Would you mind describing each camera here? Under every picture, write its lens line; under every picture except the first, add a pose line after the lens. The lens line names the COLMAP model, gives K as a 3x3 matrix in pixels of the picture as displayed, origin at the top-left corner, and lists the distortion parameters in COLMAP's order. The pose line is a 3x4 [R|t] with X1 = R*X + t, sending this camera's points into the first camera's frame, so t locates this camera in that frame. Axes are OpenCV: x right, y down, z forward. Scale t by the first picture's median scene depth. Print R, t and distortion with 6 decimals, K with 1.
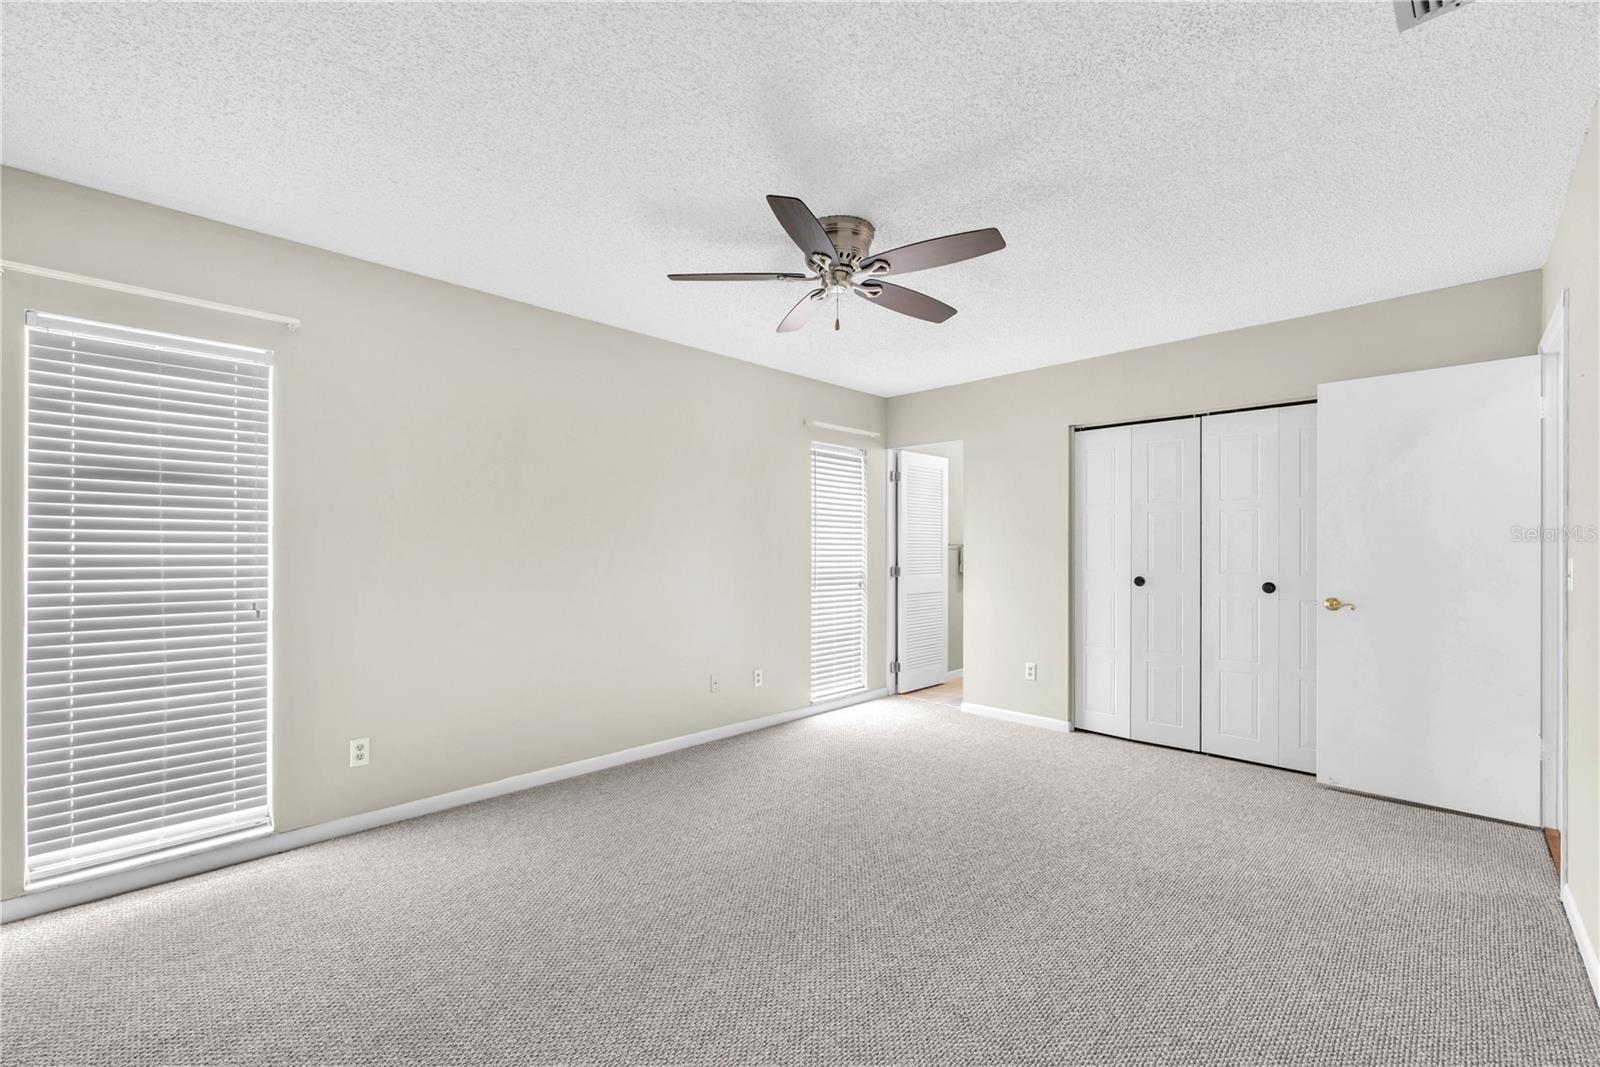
lens RADIAL K [[661.7, 0, 796.7], [0, 661.7, 540.3], [0, 0, 1]] dist [0.001203, -0.000709]
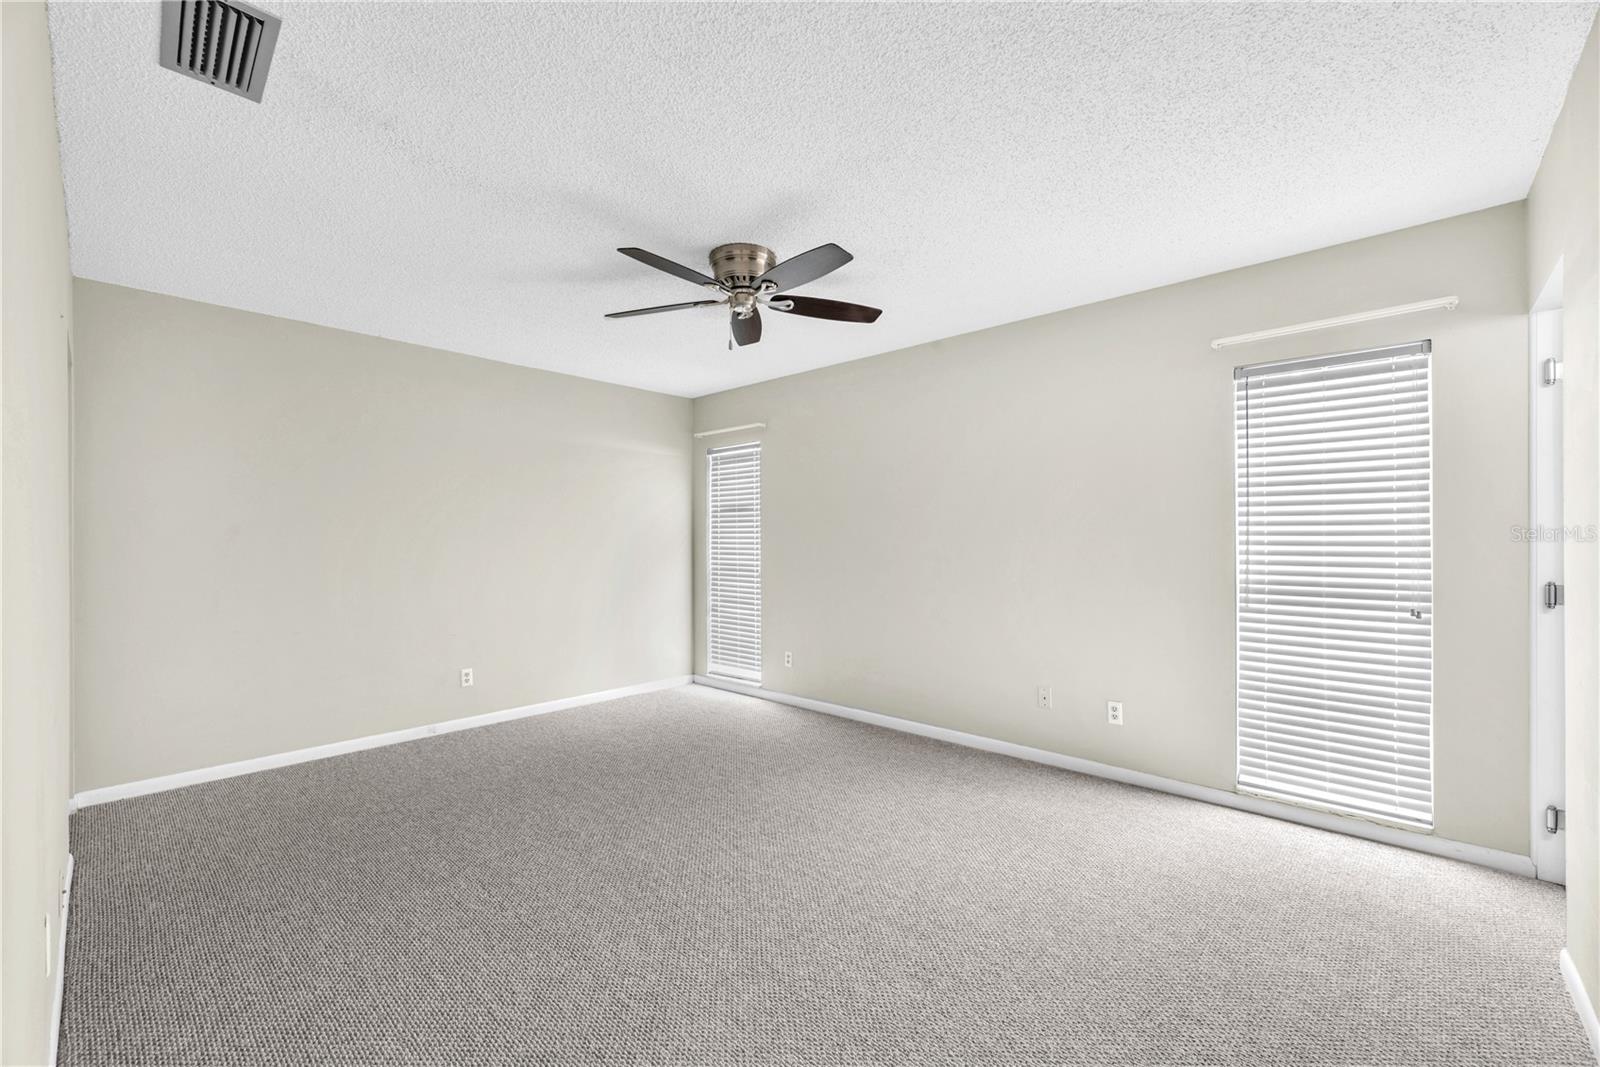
lens RADIAL K [[661.7, 0, 796.7], [0, 661.7, 540.3], [0, 0, 1]] dist [0.001203, -0.000709]
pose [[0.043895, 0.012952, -0.998952, 0.747988], [0.024120, 0.999611, 0.014021, -0.014234], [0.998745, -0.024710, 0.043565, 0.652751]]
